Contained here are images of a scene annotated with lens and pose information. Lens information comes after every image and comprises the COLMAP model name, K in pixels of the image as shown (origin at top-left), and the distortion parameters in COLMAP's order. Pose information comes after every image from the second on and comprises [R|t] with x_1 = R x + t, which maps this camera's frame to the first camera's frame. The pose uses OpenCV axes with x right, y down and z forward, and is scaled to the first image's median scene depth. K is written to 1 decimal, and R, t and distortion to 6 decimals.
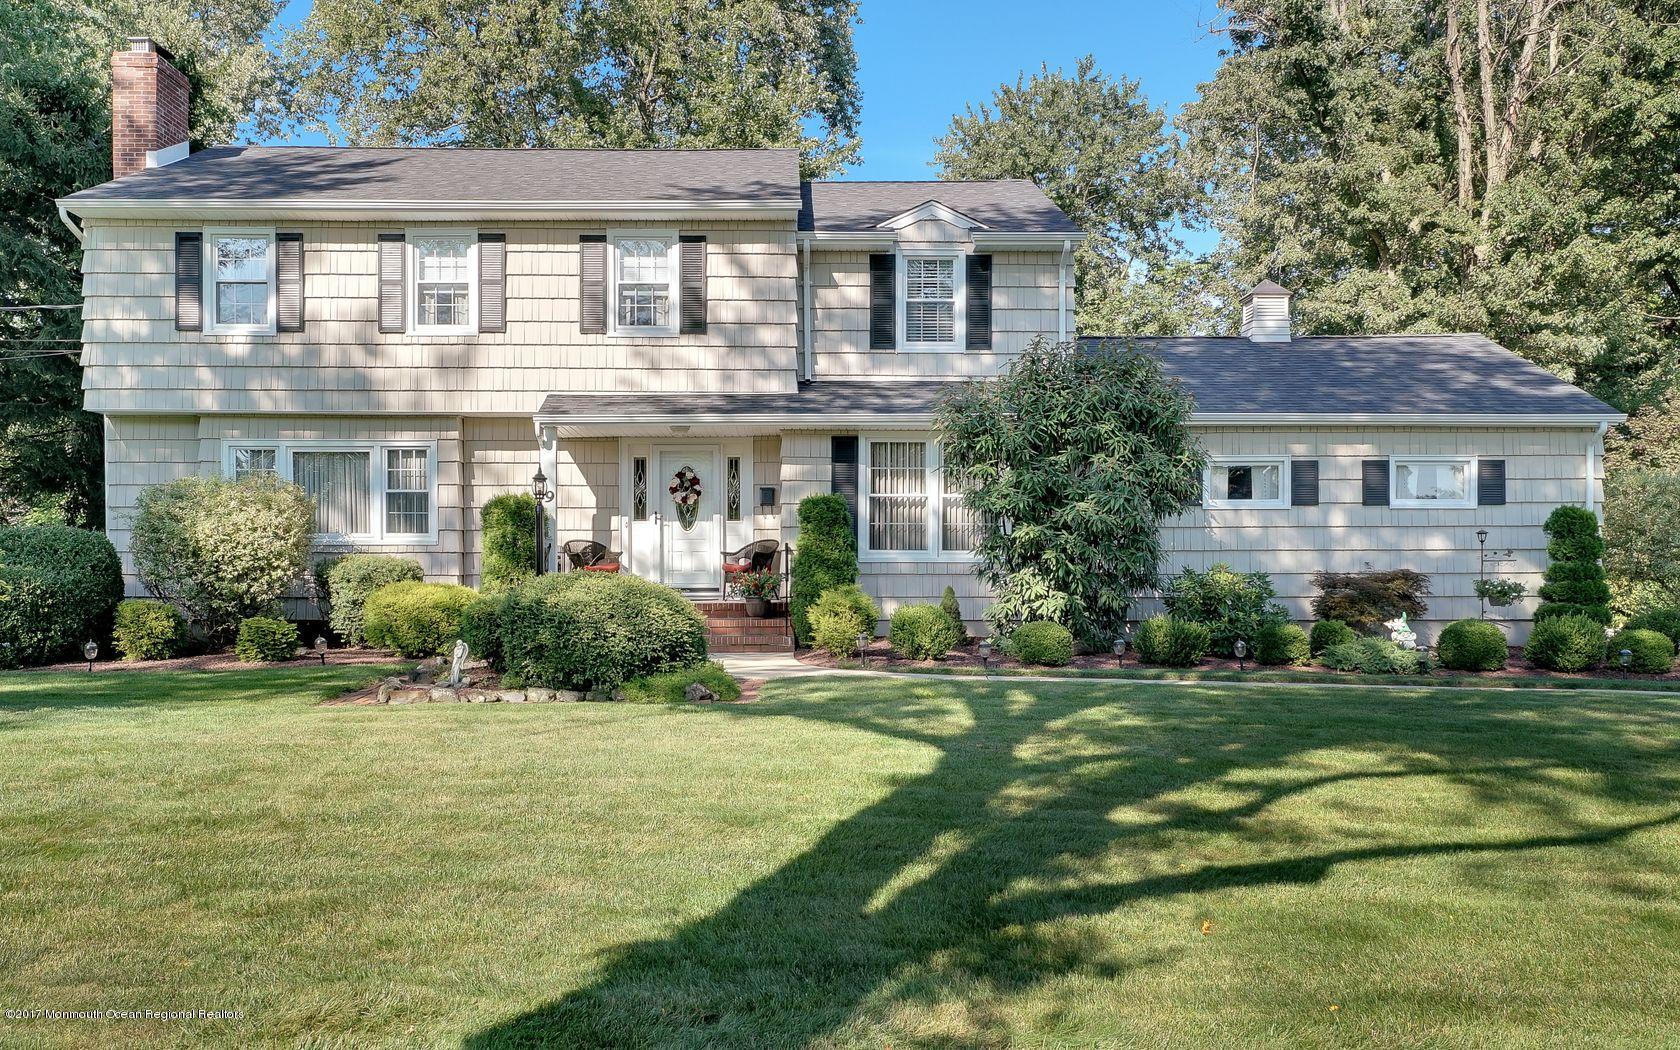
lens RADIAL K [[1484.4, 0, 824.0], [0, 1484.4, 525.0], [0, 0, 1]] dist [0.001260, -0.010416]
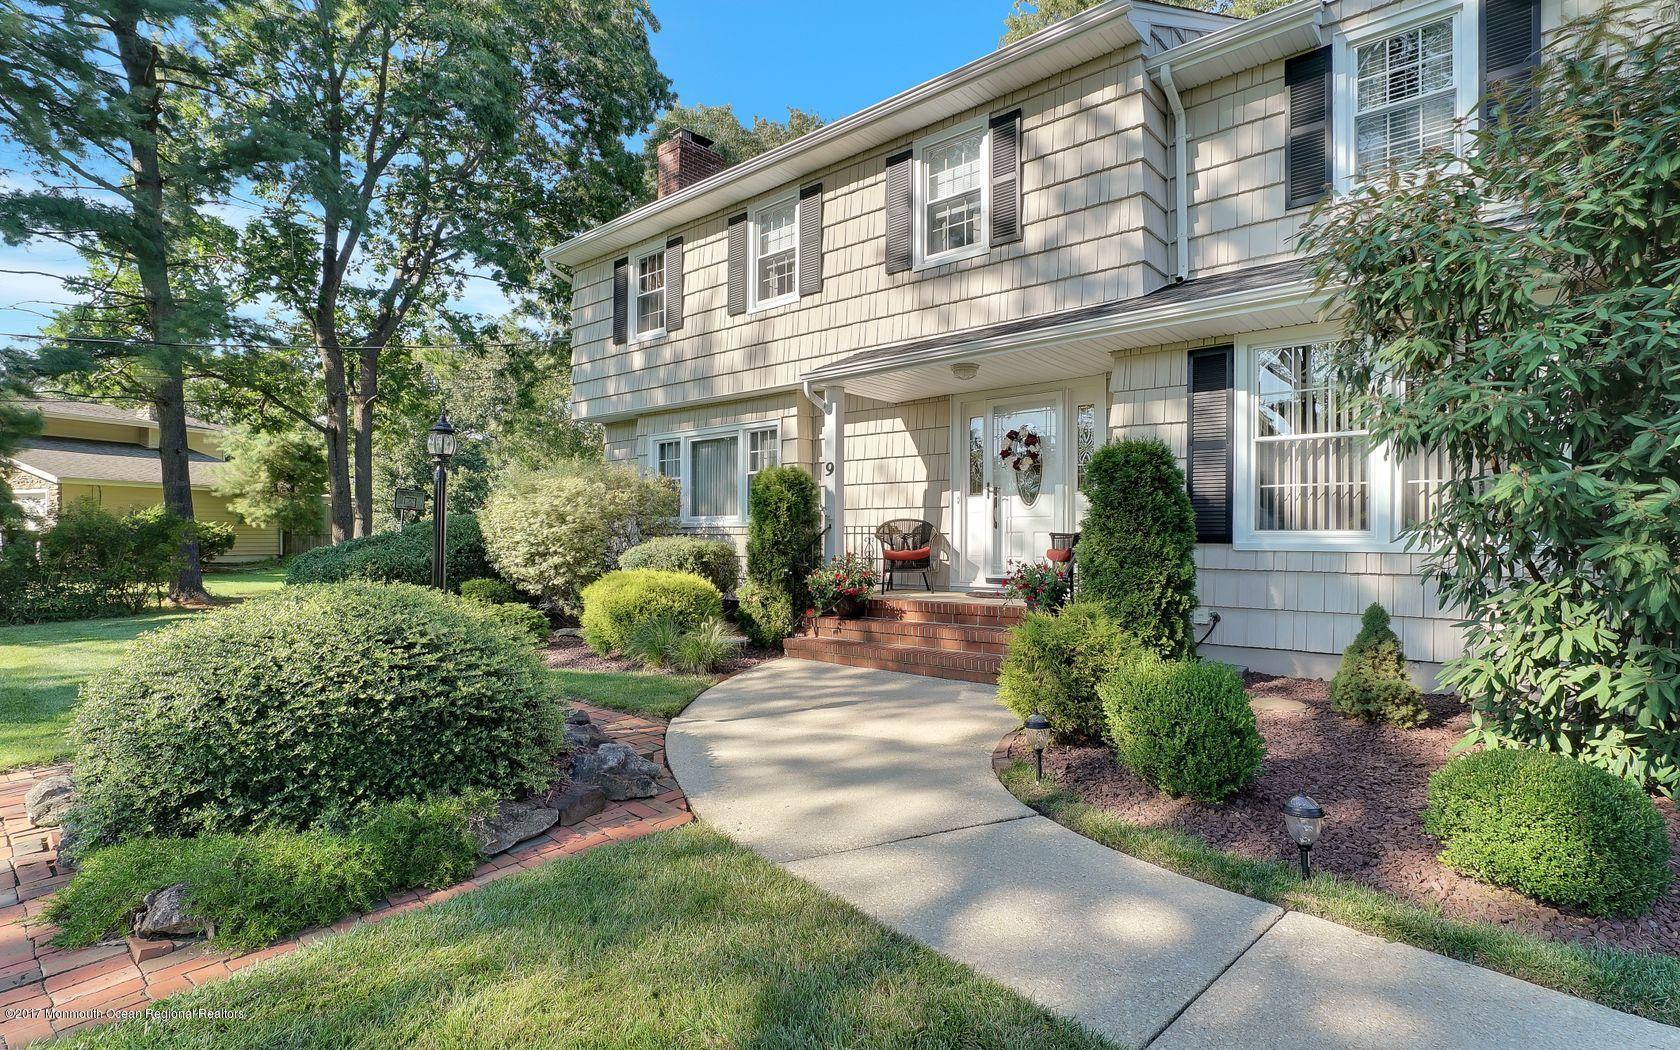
lens RADIAL K [[825.8, 0, 827.5], [0, 825.8, 521.0], [0, 0, 1]] dist [0.004656, 0.000730]
pose [[0.739779, -0.010186, -0.672773, 0.125685], [0.013450, 0.999909, -0.000349, 0.010717], [0.672715, -0.008790, 0.739849, 0.626381]]
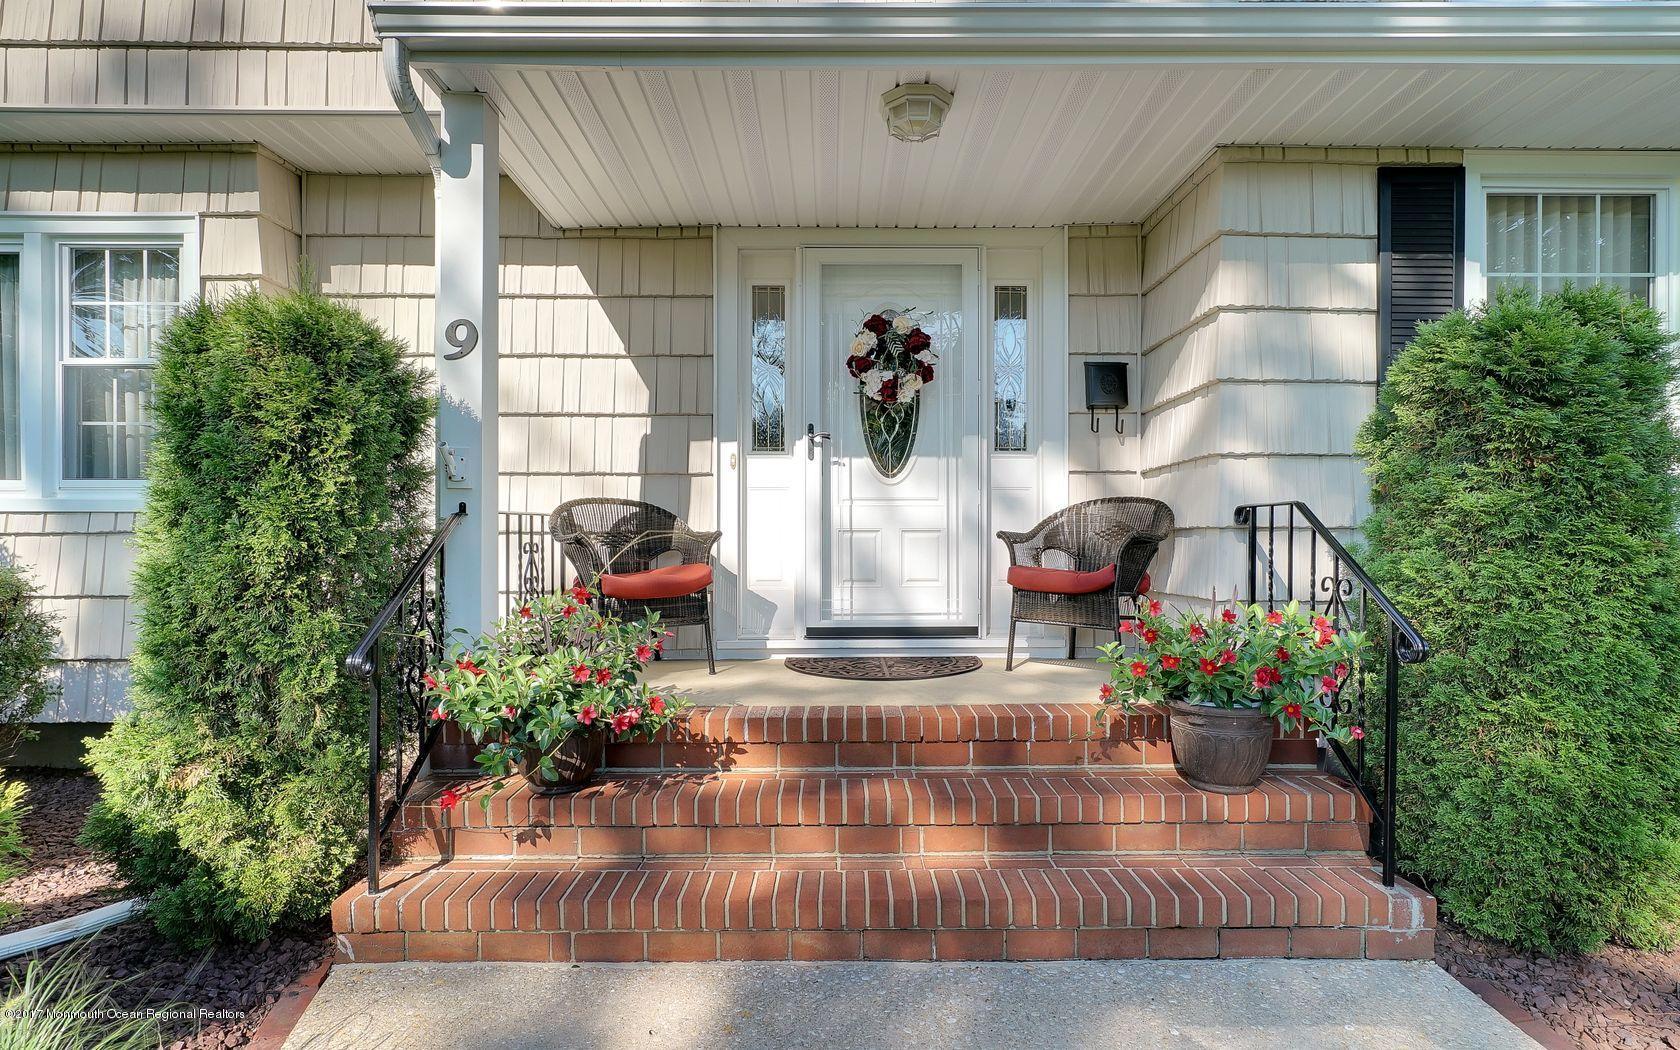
lens RADIAL K [[825.8, 0, 854.0], [0, 825.8, 550.0], [0, 0, 1]] dist [0.004656, 0.000730]
pose [[0.999938, 0.003789, -0.010476, -0.102161], [-0.003421, 0.999384, 0.034925, 0.015328], [0.010602, -0.034887, 0.999335, 0.808585]]
